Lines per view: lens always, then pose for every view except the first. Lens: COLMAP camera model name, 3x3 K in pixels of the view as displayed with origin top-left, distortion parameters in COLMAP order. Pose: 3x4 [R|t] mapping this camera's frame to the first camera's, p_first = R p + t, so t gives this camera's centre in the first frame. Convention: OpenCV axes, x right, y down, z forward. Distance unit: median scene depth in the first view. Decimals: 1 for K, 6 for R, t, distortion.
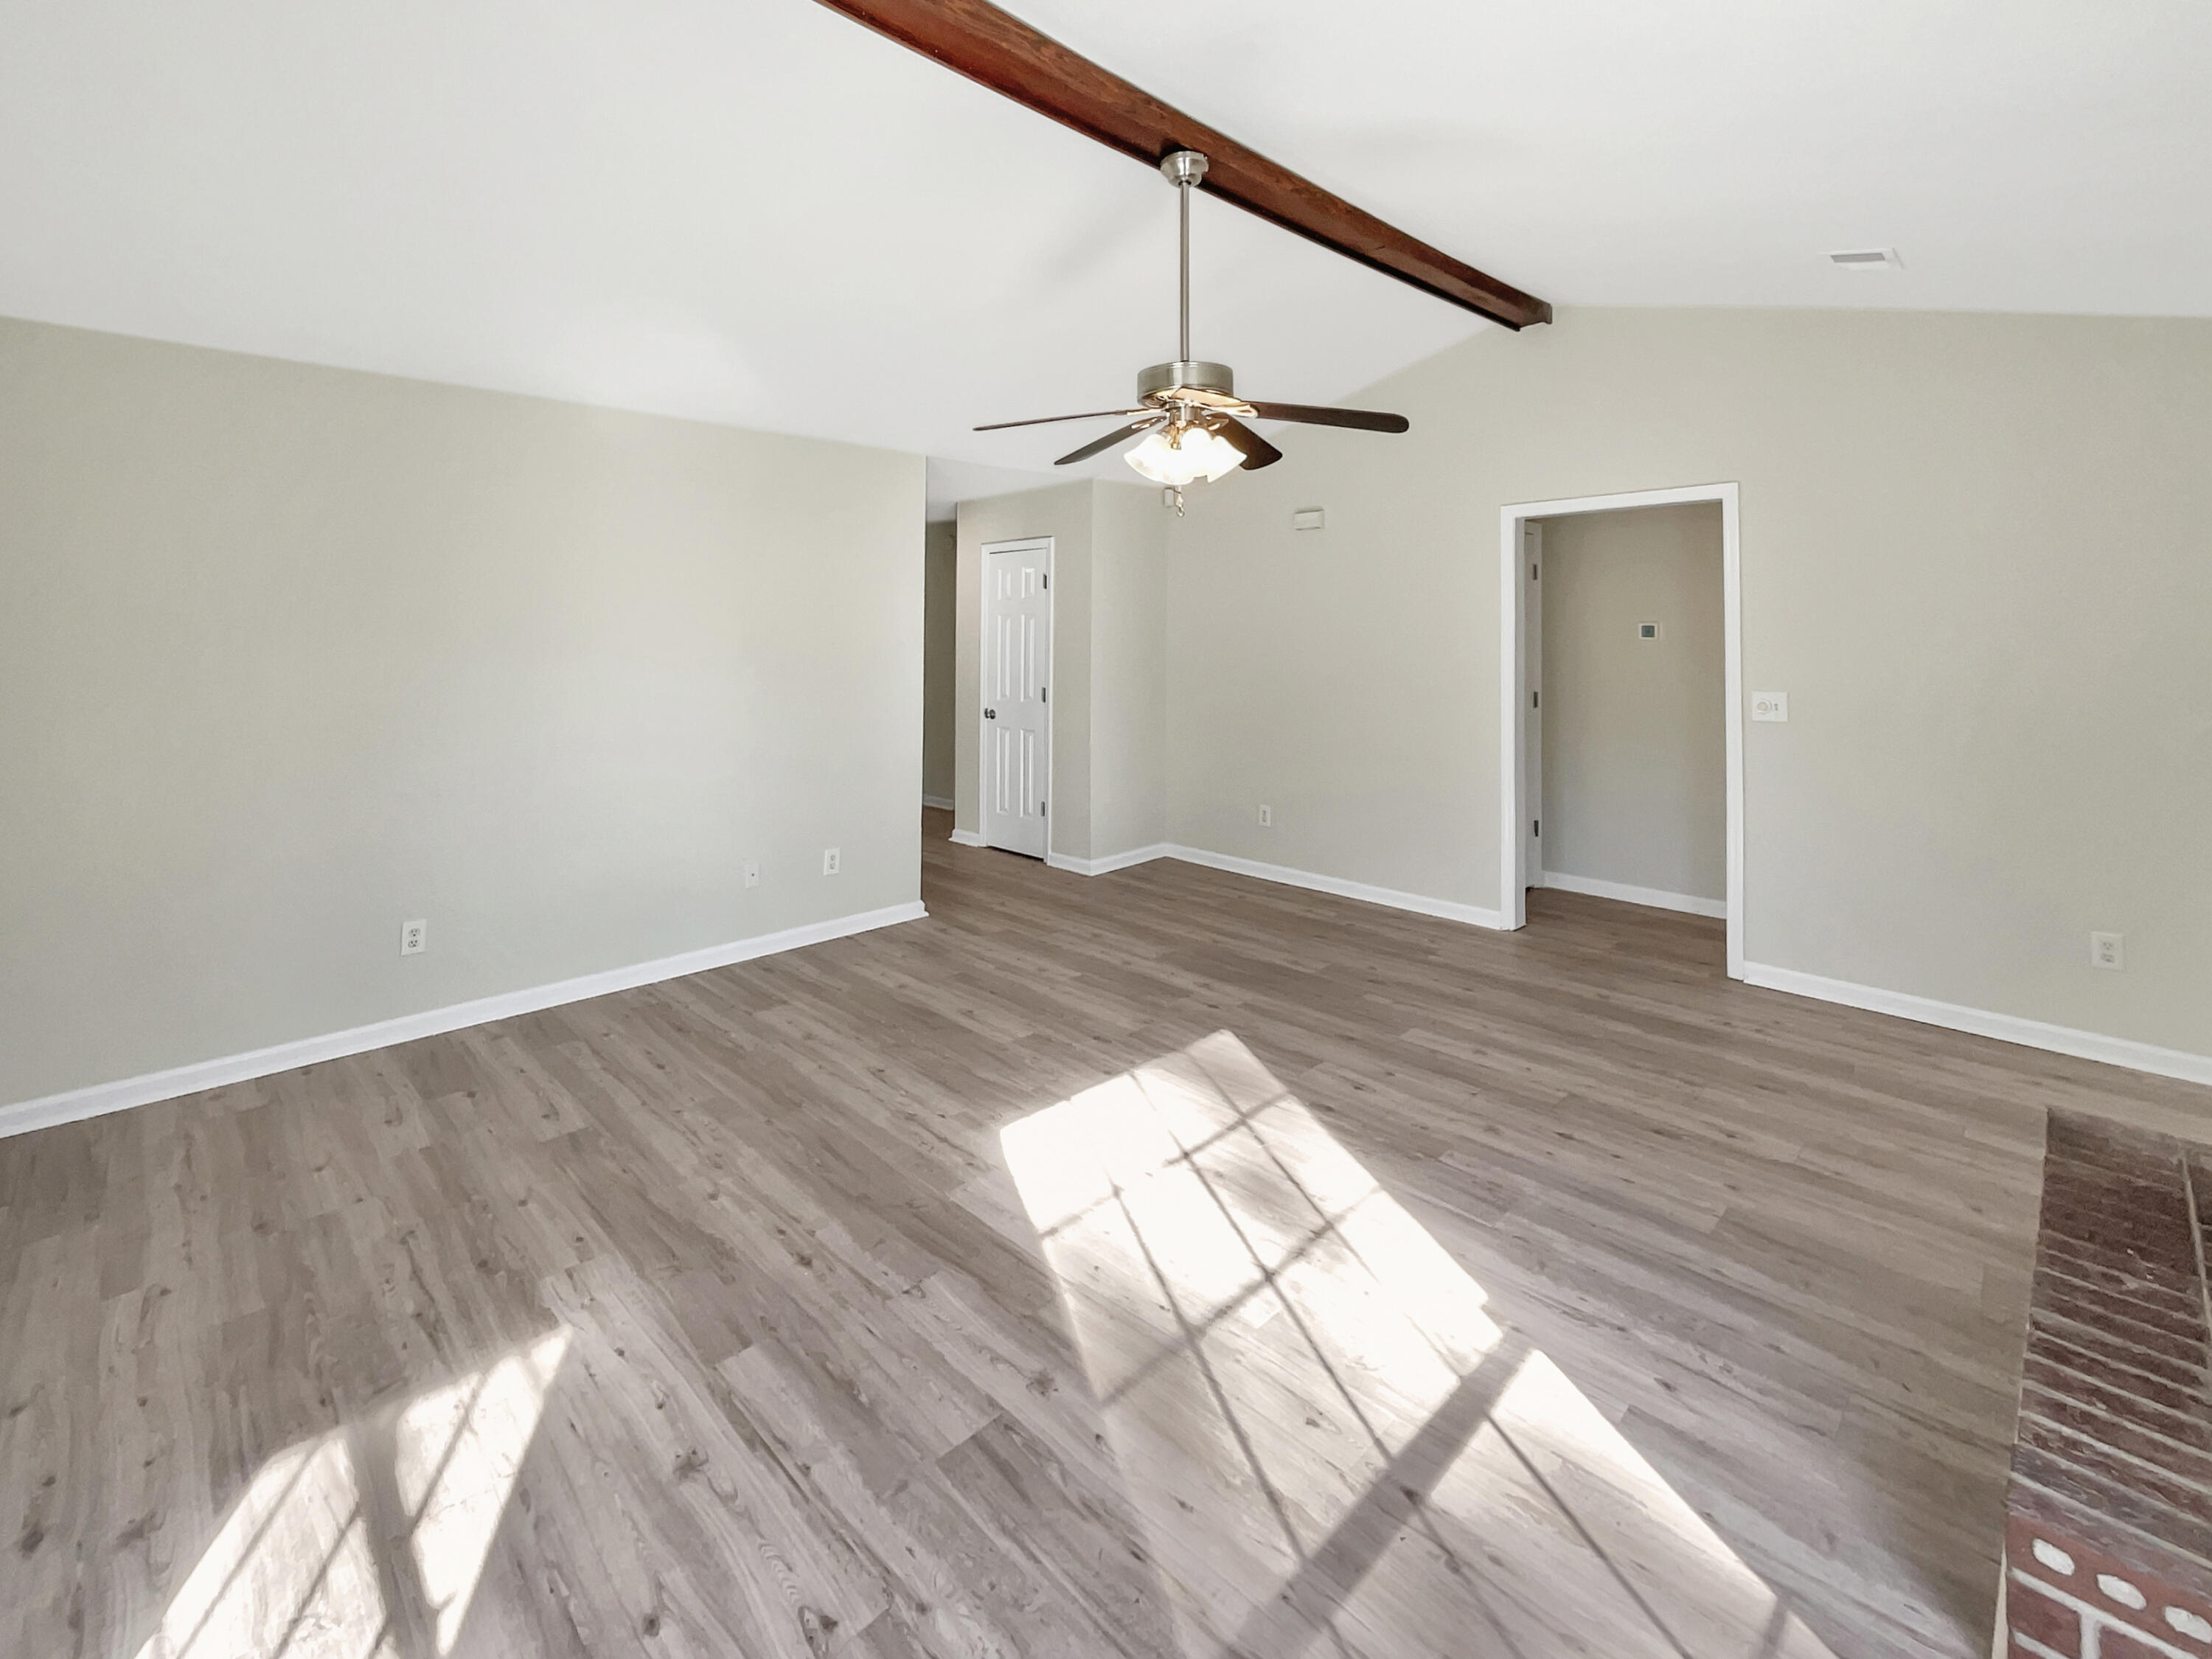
lens RADIAL K [[932.1, 0, 1086.2], [0, 932.1, 827.5], [0, 0, 1]] dist [0.000907, 0.001044]
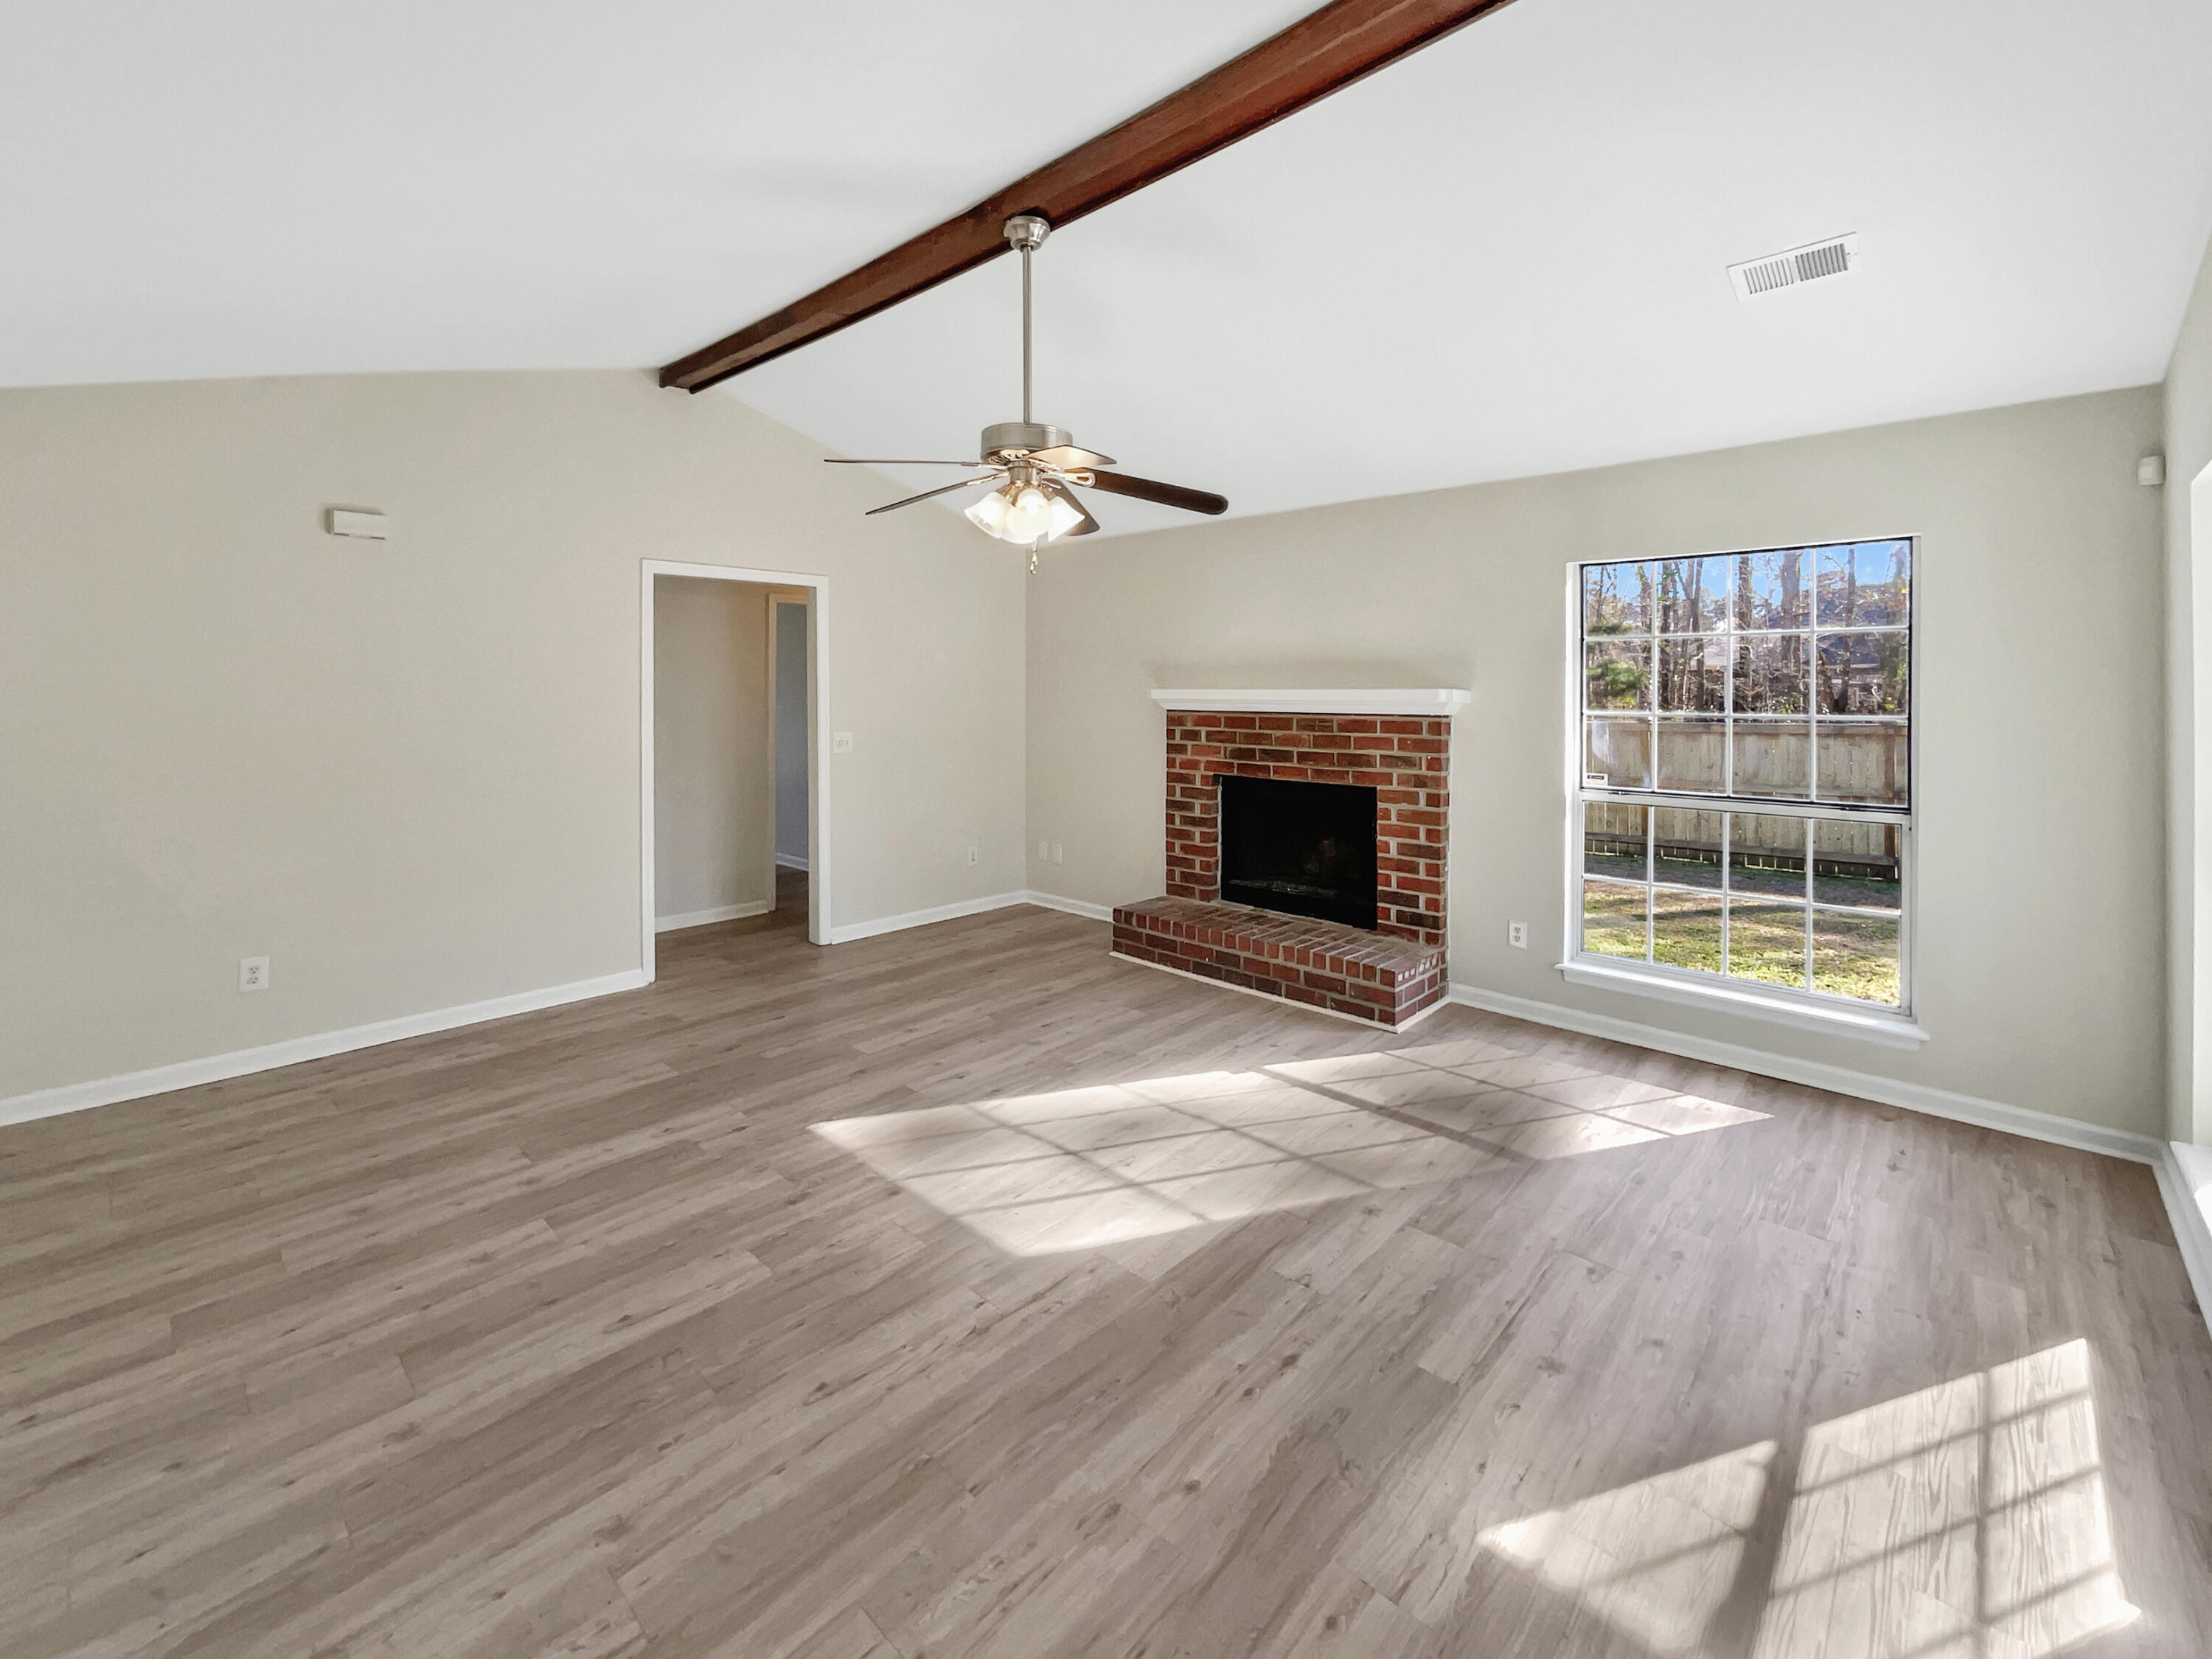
lens RADIAL K [[932.1, 0, 1086.6], [0, 932.1, 832.9], [0, 0, 1]] dist [0.000907, 0.001044]
pose [[-0.034174, -0.144764, 0.988876, -1.227761], [0.198058, 0.968849, 0.148677, -0.236372], [-0.979594, 0.200936, -0.004438, 1.190082]]
